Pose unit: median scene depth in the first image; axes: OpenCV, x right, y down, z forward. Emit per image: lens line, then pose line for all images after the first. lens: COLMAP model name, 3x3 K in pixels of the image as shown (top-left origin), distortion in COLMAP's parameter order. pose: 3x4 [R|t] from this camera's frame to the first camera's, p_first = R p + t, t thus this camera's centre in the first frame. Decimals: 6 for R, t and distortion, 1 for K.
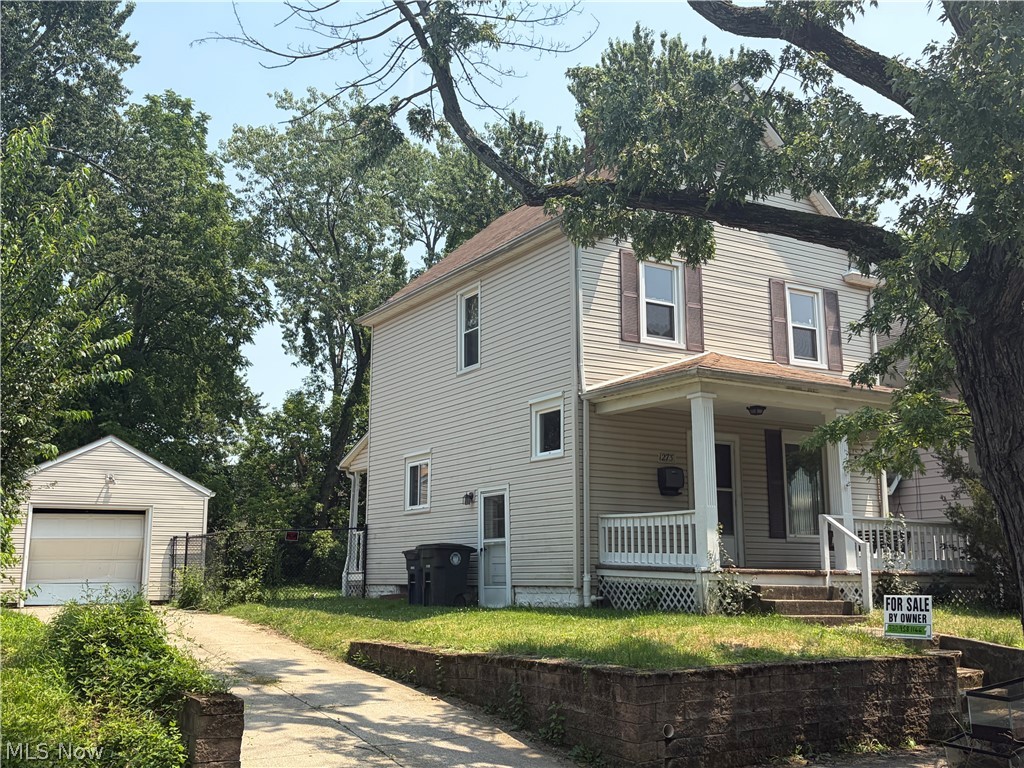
lens RADIAL K [[1040.1, 0, 512.0], [0, 1040.1, 384.0], [0, 0, 1]] dist [0.123340, -0.374813]
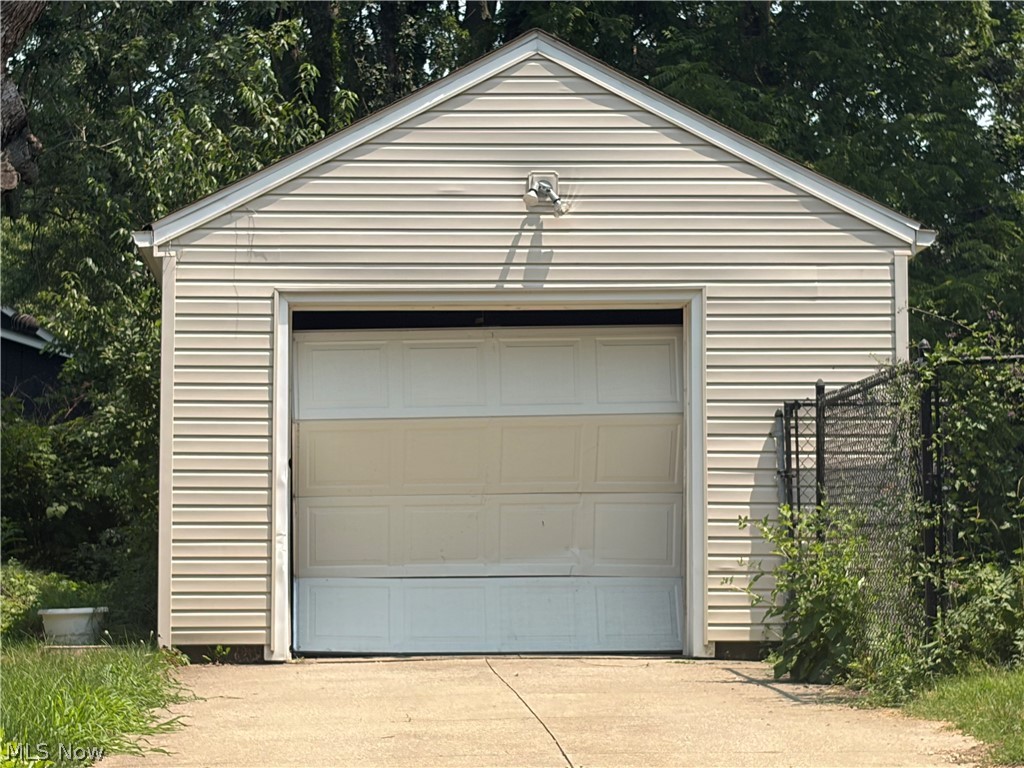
lens RADIAL K [[2918.9, 0, 512.0], [0, 2918.9, 384.0], [0, 0, 1]] dist [0.392592, -0.581111]
pose [[0.881753, -0.030351, -0.470734, -0.036978], [0.086856, 0.991312, 0.098778, 0.063208], [0.463646, -0.127984, 0.876728, 0.329915]]
